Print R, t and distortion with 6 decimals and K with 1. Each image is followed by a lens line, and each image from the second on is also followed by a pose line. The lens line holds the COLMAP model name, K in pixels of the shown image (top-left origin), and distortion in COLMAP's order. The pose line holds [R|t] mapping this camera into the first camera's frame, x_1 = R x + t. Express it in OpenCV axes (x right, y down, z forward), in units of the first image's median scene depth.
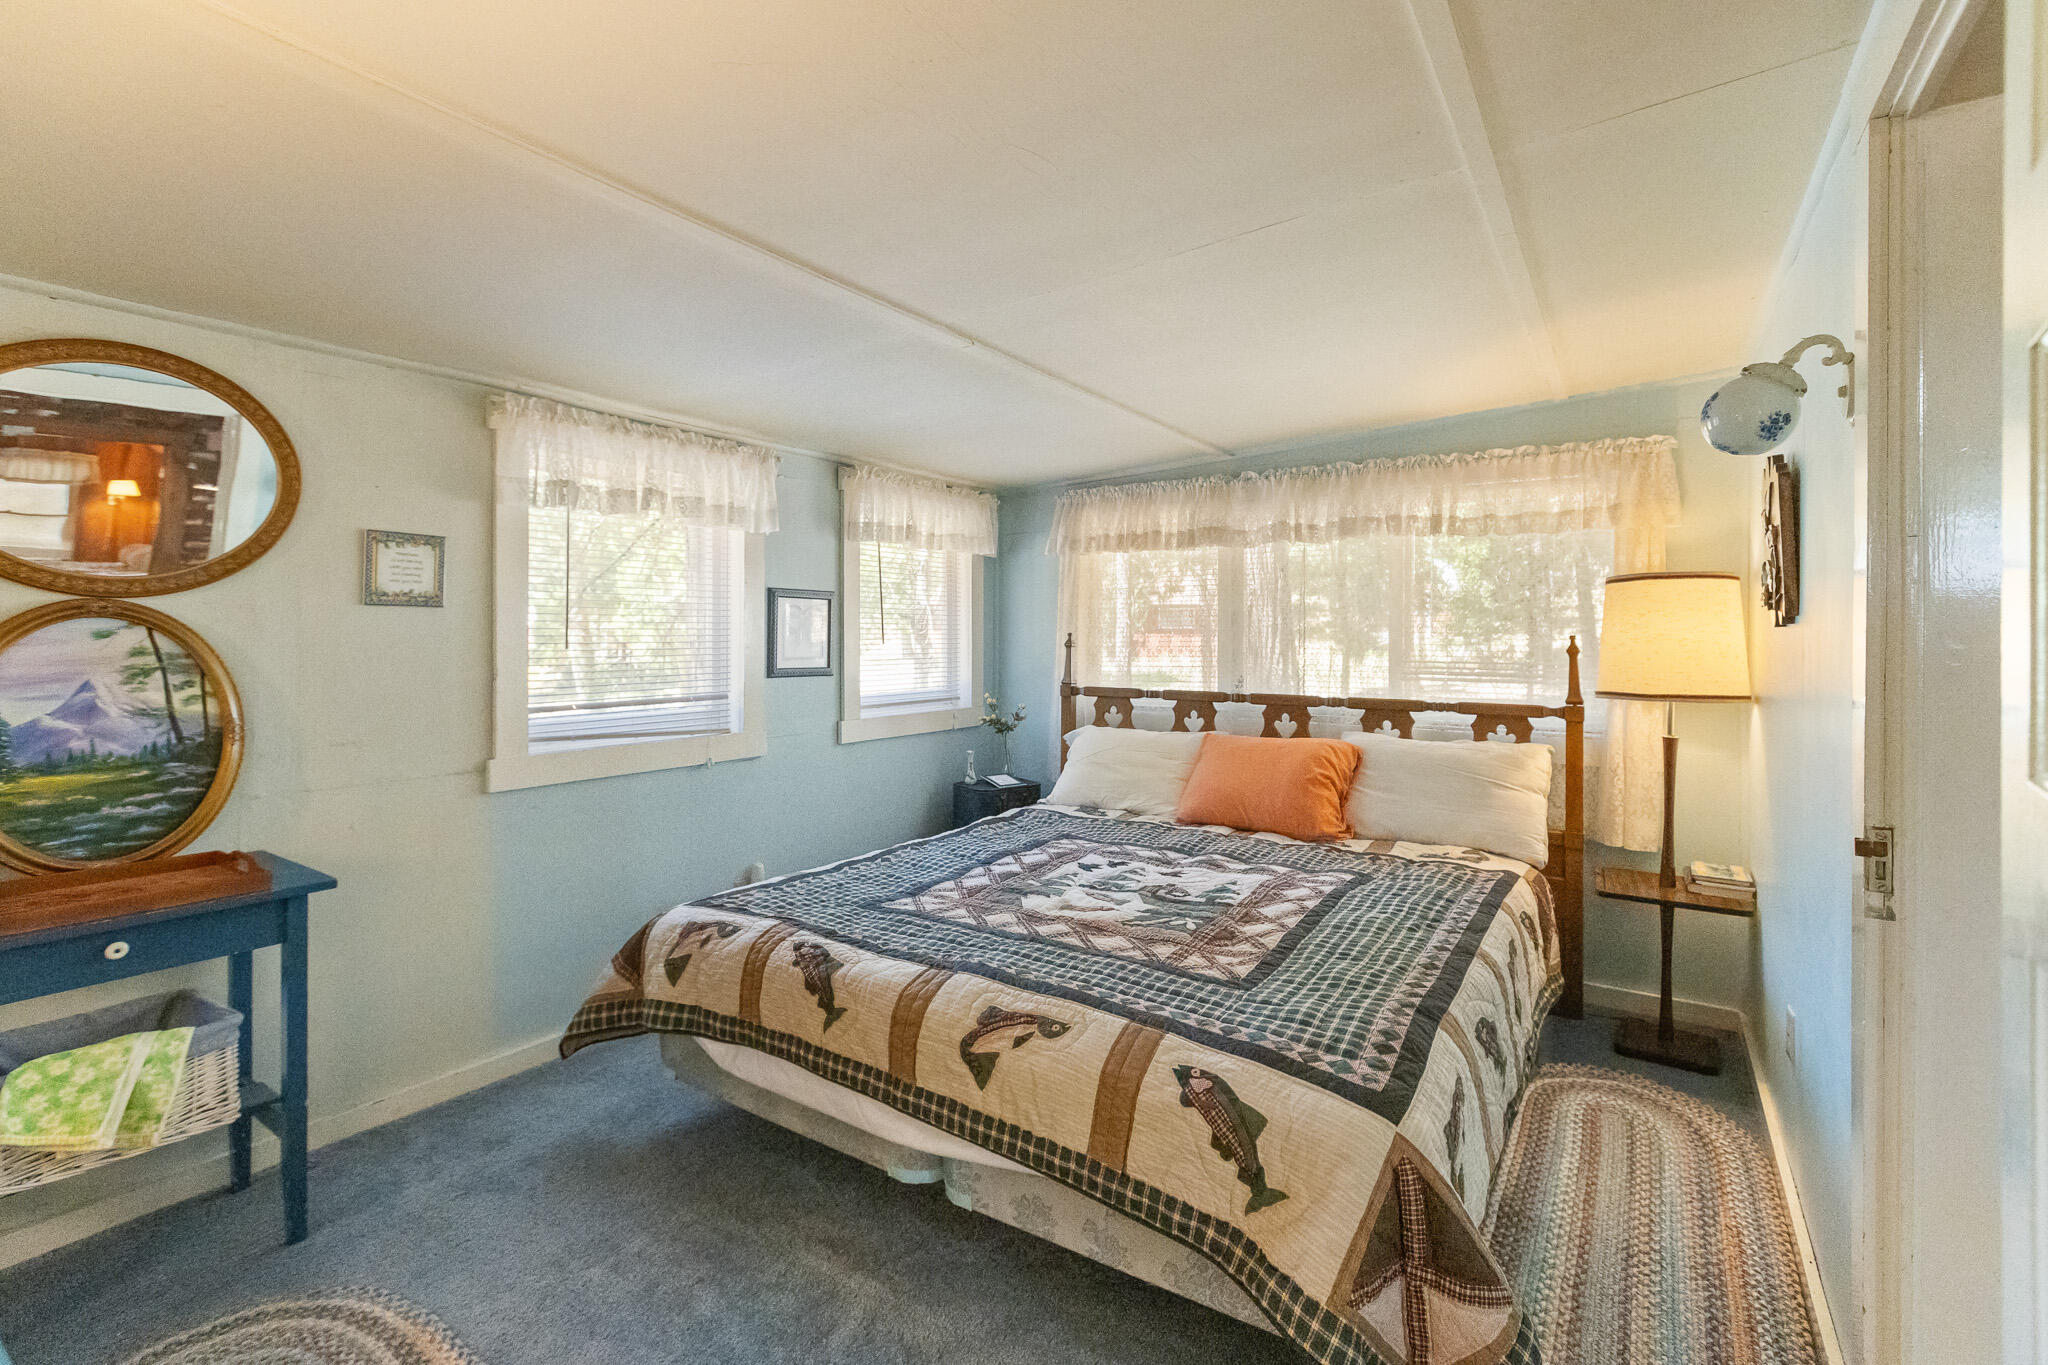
lens RADIAL K [[928.6, 0, 1042.4], [0, 928.6, 652.5], [0, 0, 1]] dist [0.001762, 0.002204]
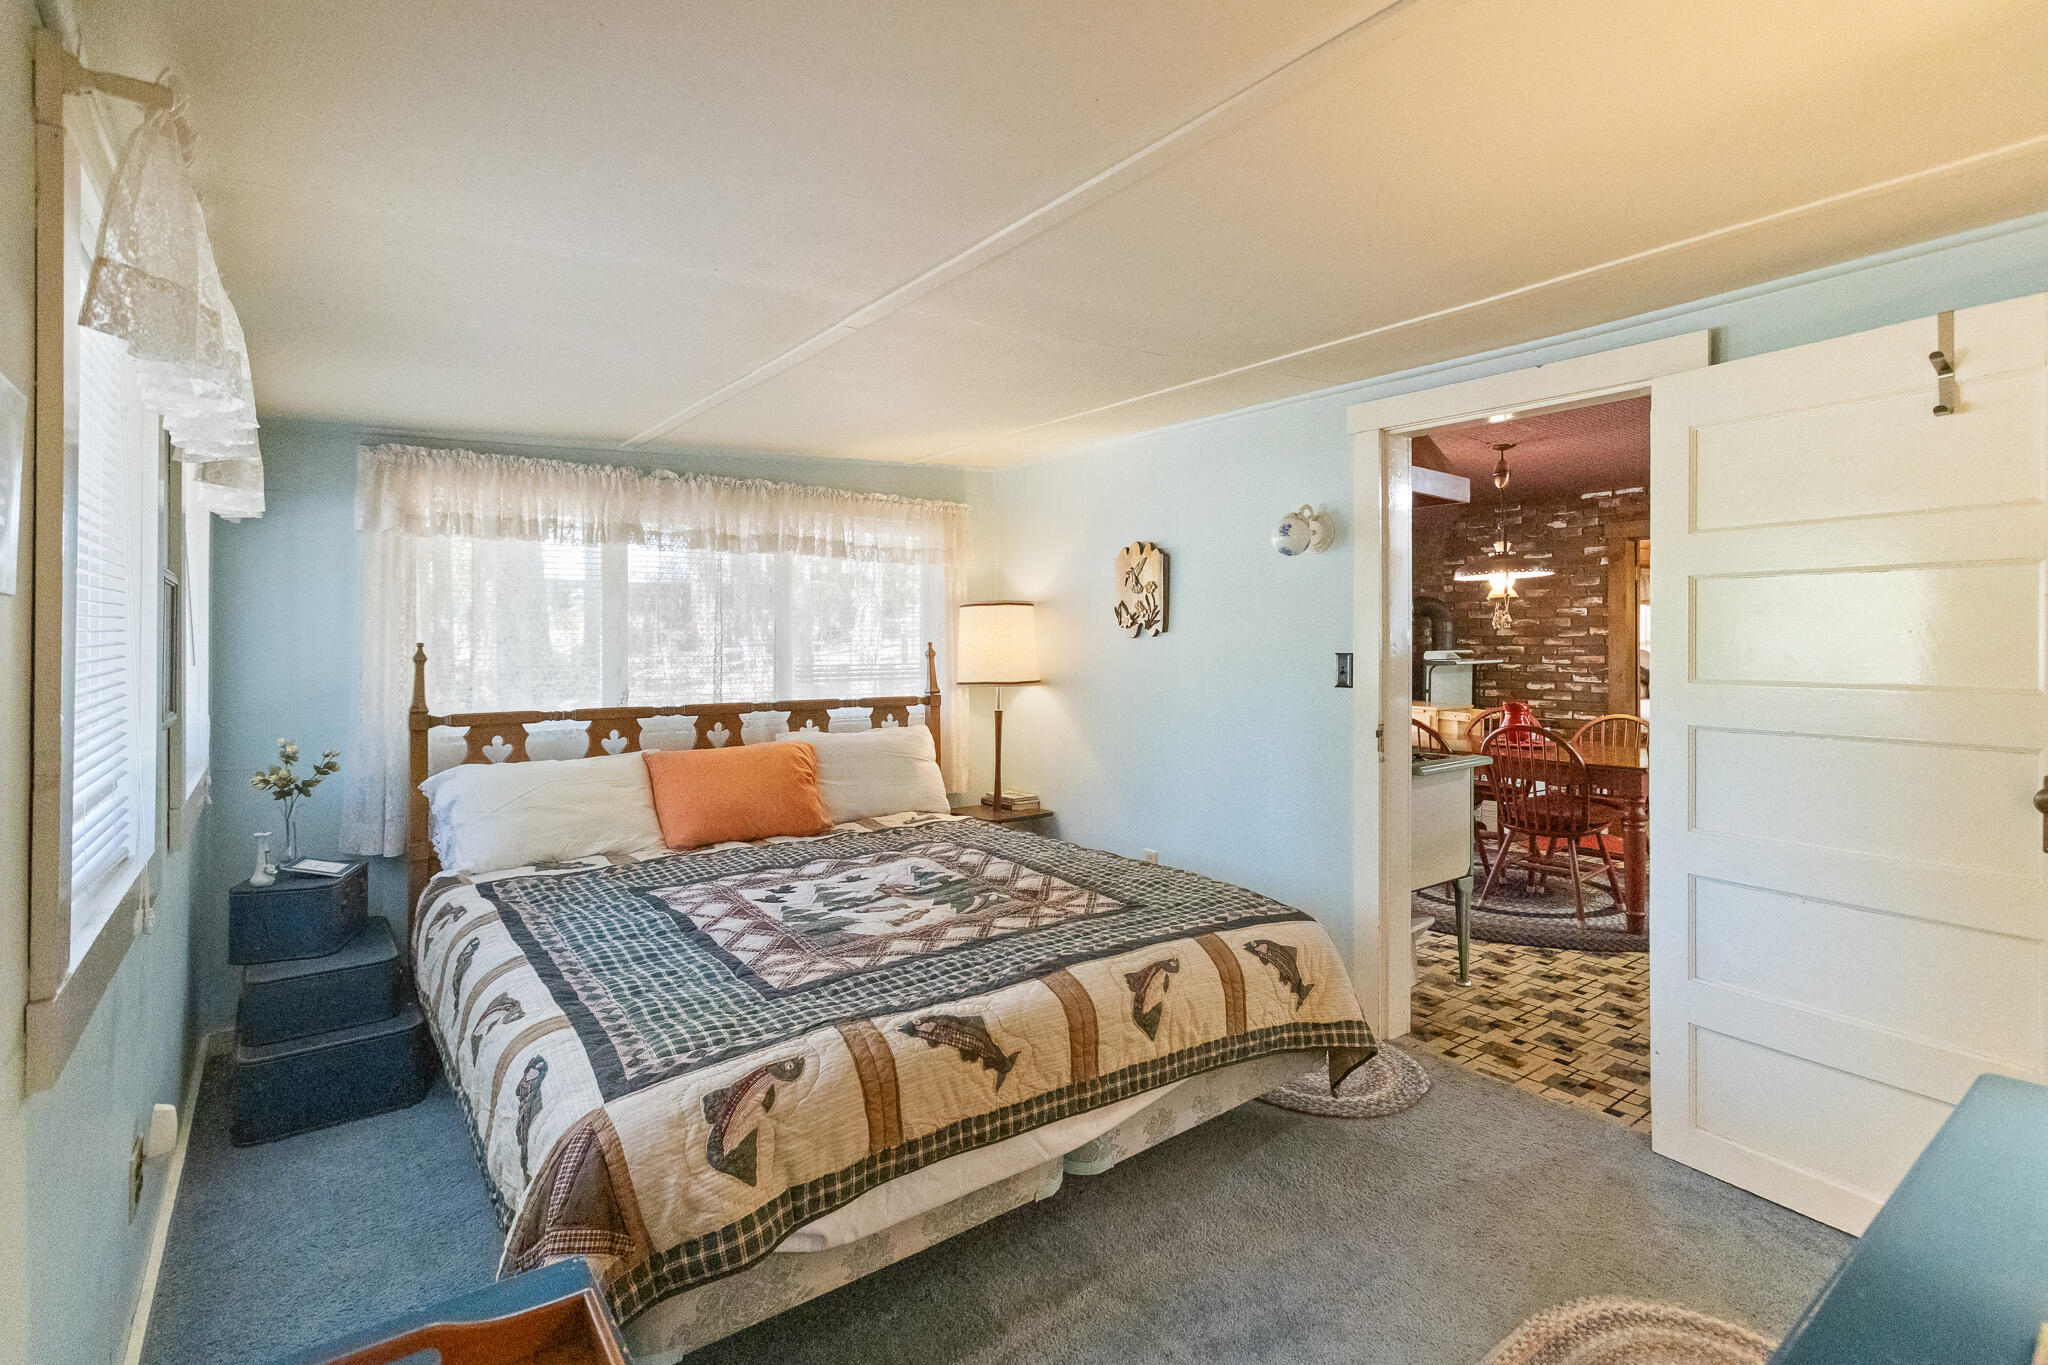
lens RADIAL K [[928.6, 0, 1006.3], [0, 928.6, 687.7], [0, 0, 1]] dist [0.001762, 0.002204]
pose [[0.347804, -0.050035, 0.936231, -0.880049], [0.020192, 0.998743, 0.045874, -0.017498], [-0.937350, 0.002950, 0.348378, 0.569350]]
